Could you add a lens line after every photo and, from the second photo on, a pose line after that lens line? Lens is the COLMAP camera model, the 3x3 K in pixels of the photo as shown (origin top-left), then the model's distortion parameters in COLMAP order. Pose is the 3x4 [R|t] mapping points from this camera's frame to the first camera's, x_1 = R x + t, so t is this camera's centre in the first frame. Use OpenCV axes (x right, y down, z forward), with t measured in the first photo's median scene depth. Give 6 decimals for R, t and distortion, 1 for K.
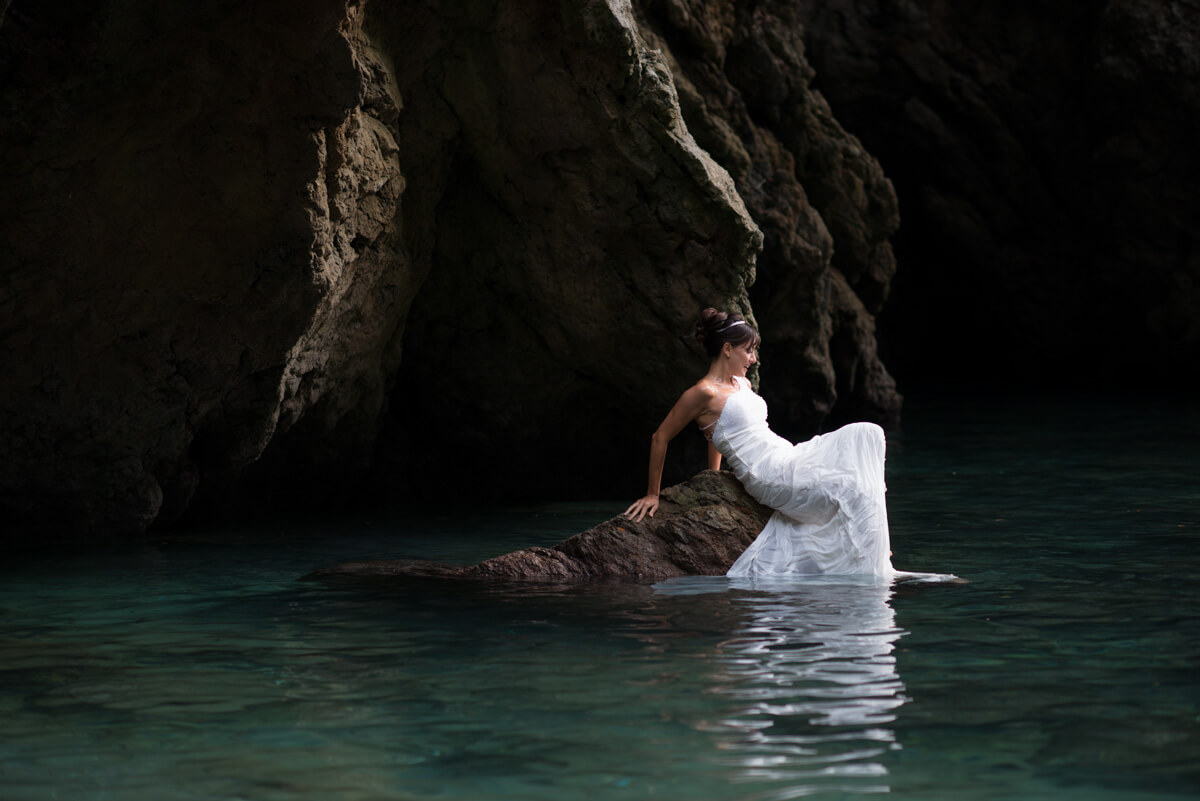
lens RADIAL K [[2901.7, 0, 598.3], [0, 2901.7, 398.3], [0, 0, 1]] dist [-0.102583, -0.055784]
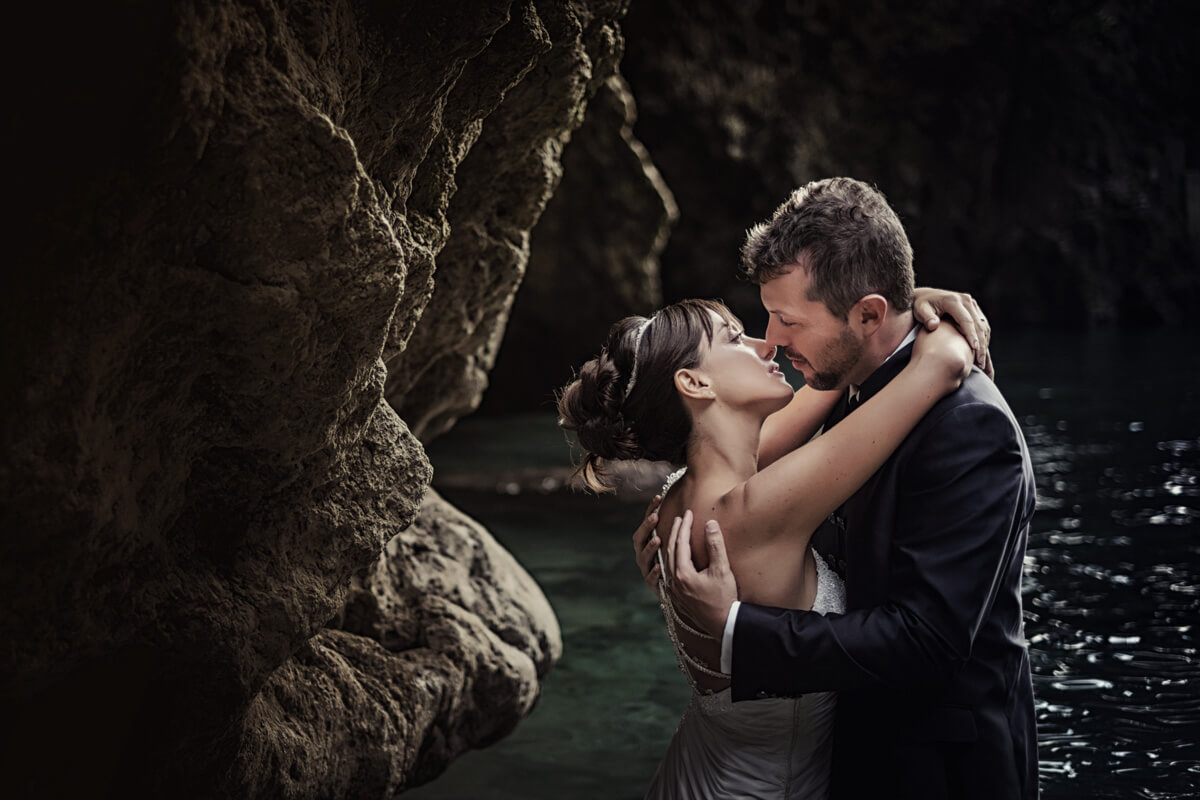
lens RADIAL K [[1893.8, 0, 600.0], [0, 1893.8, 400.0], [0, 0, 1]] dist [-0.027835, 0.096563]
pose [[0.967860, -0.032646, 0.249363, -0.198026], [0.024468, 0.999058, 0.035826, -0.002566], [-0.250298, -0.028573, 0.967747, 0.174229]]
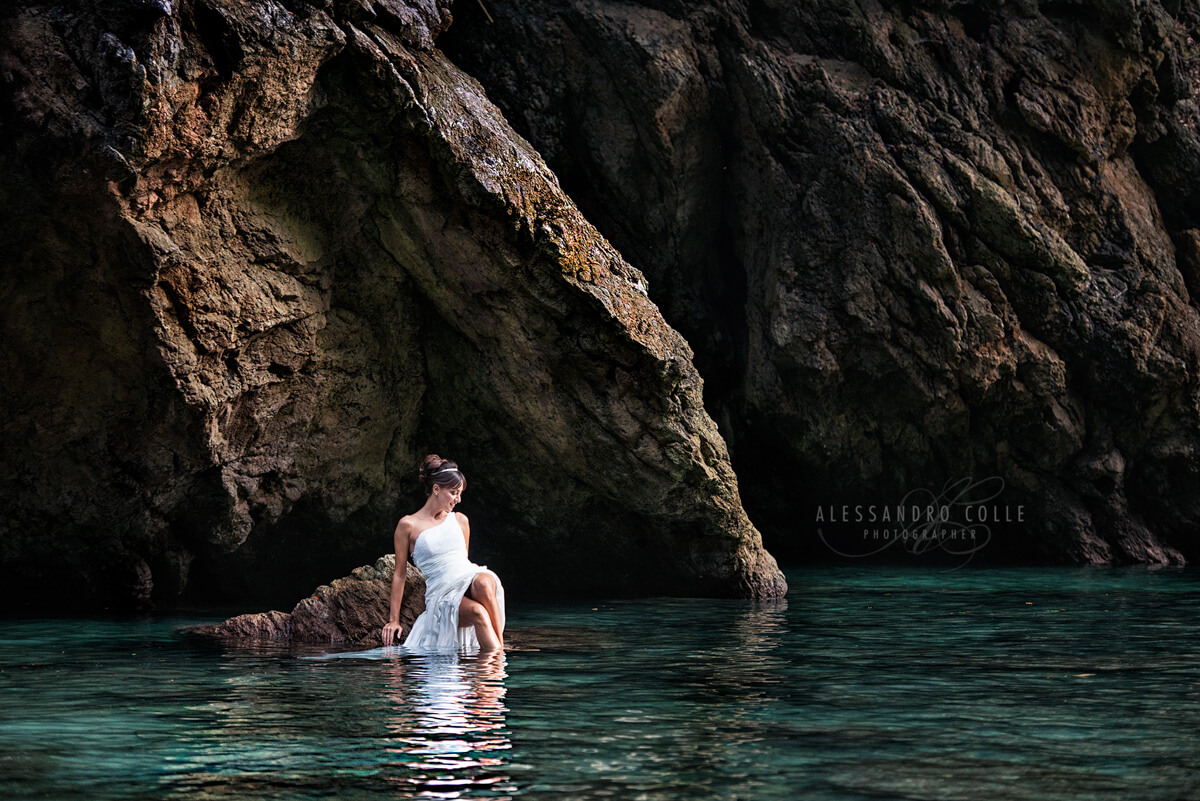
lens RADIAL K [[4484.4, 0, 600.0], [0, 4484.4, 400.5], [0, 0, 1]] dist [0.720092, 0.653867]
pose [[0.898309, 0.014743, -0.439117, 0.823515], [-0.026542, 0.999432, -0.020742, -0.003956], [0.438562, 0.030288, 0.898191, -0.620820]]
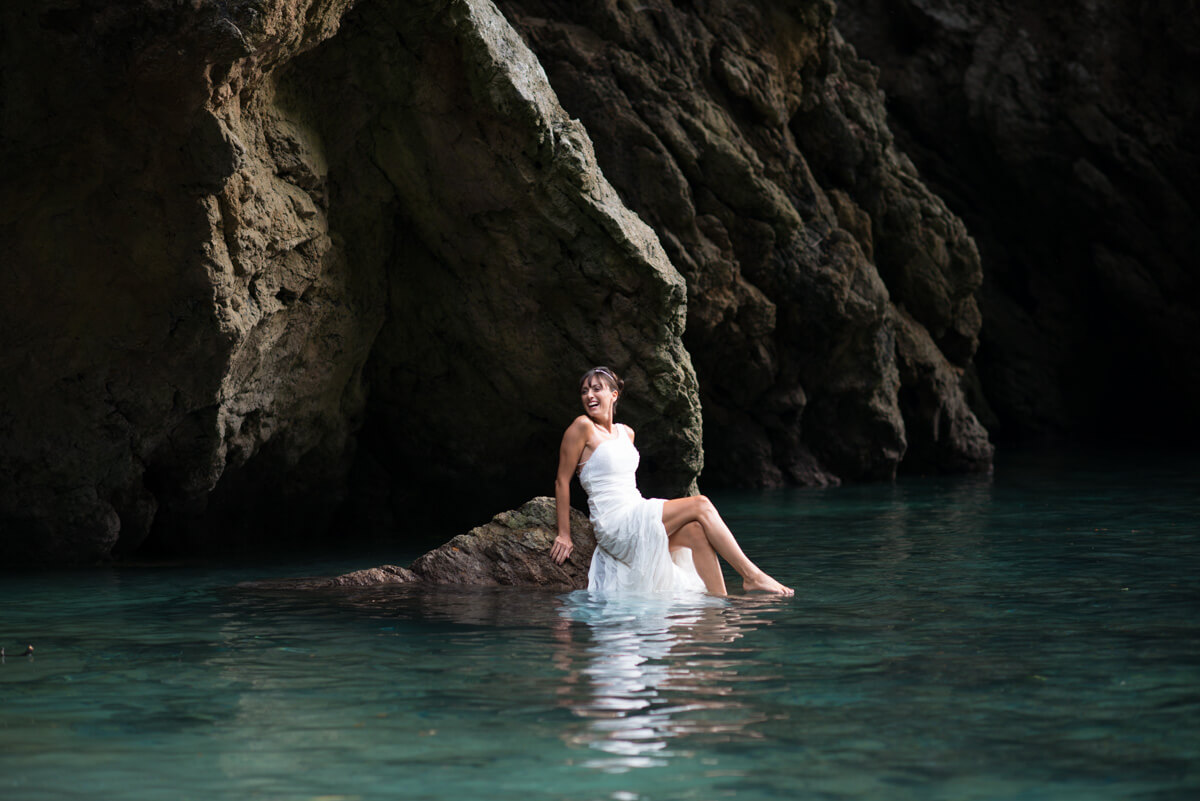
lens RADIAL K [[2901.7, 0, 598.3], [0, 2901.7, 398.3], [0, 0, 1]] dist [-0.102583, -0.055784]
pose [[0.991115, 0.000971, -0.133003, 0.172777], [-0.003866, 0.999761, -0.021507, 0.008758], [0.132951, 0.021830, 0.990882, -0.084585]]
